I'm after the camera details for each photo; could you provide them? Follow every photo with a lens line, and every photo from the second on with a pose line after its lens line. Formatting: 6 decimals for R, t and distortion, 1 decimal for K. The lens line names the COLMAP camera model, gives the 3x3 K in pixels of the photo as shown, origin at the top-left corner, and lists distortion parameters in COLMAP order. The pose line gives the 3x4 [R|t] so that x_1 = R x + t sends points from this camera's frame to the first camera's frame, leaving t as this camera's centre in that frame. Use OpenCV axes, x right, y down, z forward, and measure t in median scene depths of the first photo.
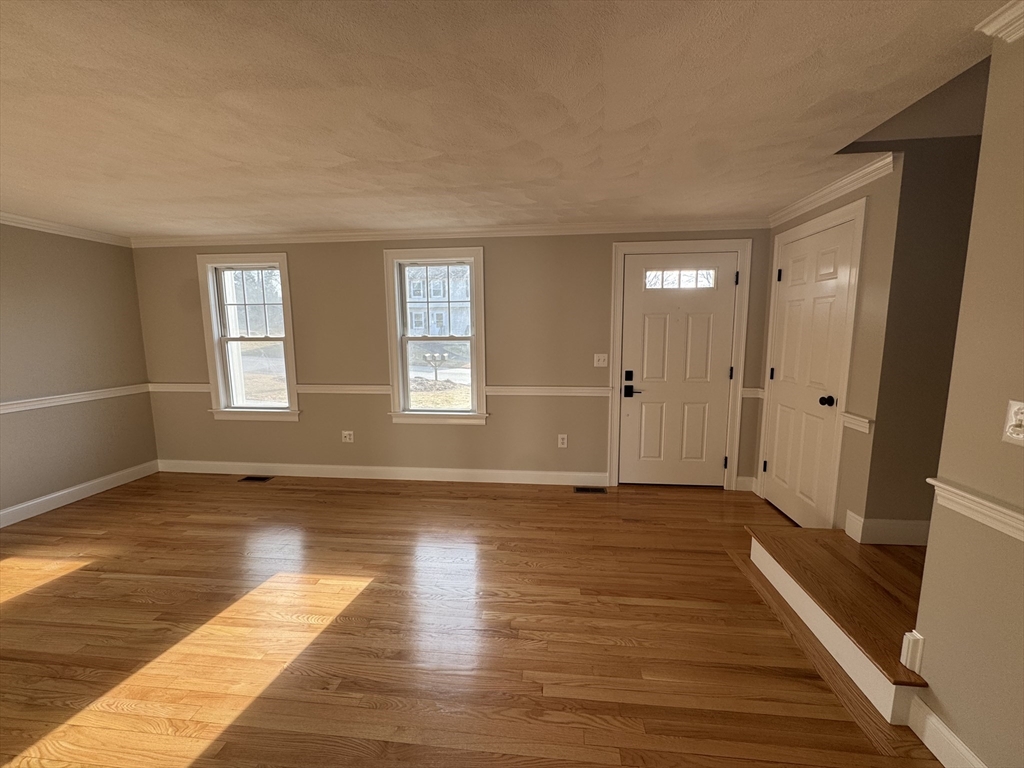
lens RADIAL K [[409.3, 0, 515.0], [0, 409.3, 385.0], [0, 0, 1]] dist [-0.004355, 0.000306]
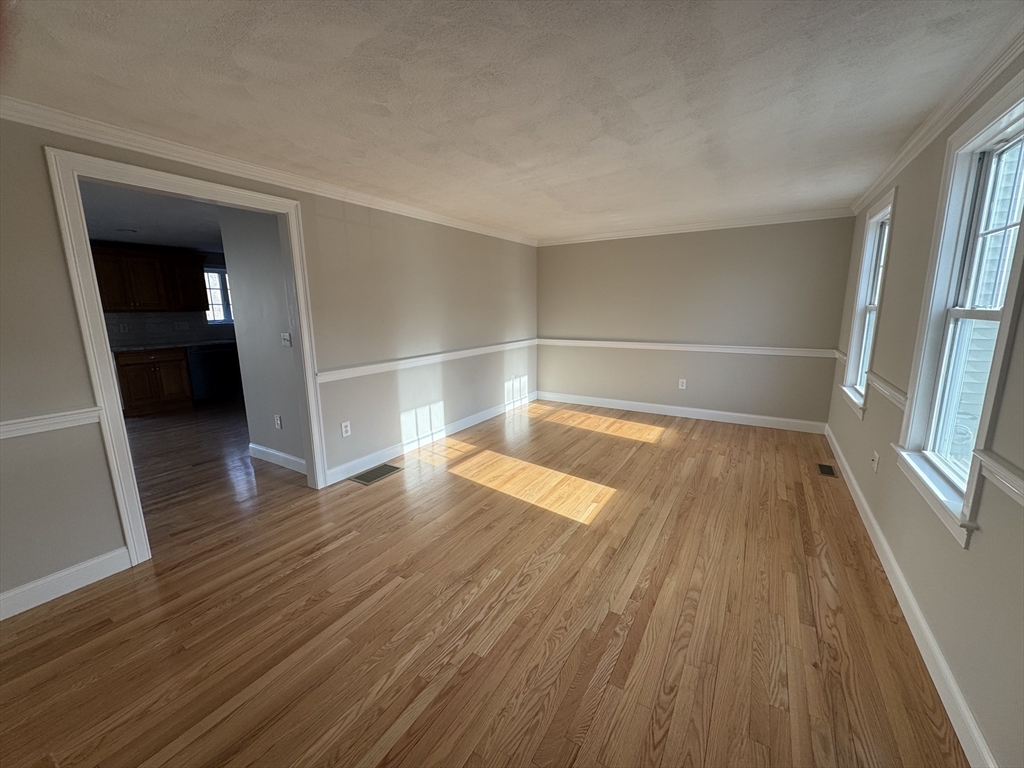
lens RADIAL K [[409.3, 0, 512.3], [0, 409.3, 382.8], [0, 0, 1]] dist [-0.004355, 0.000306]
pose [[-0.441089, 0.178121, -0.879610, 0.681257], [-0.108092, 0.962428, 0.249096, -0.162631], [0.890930, 0.204952, -0.405263, 1.222387]]
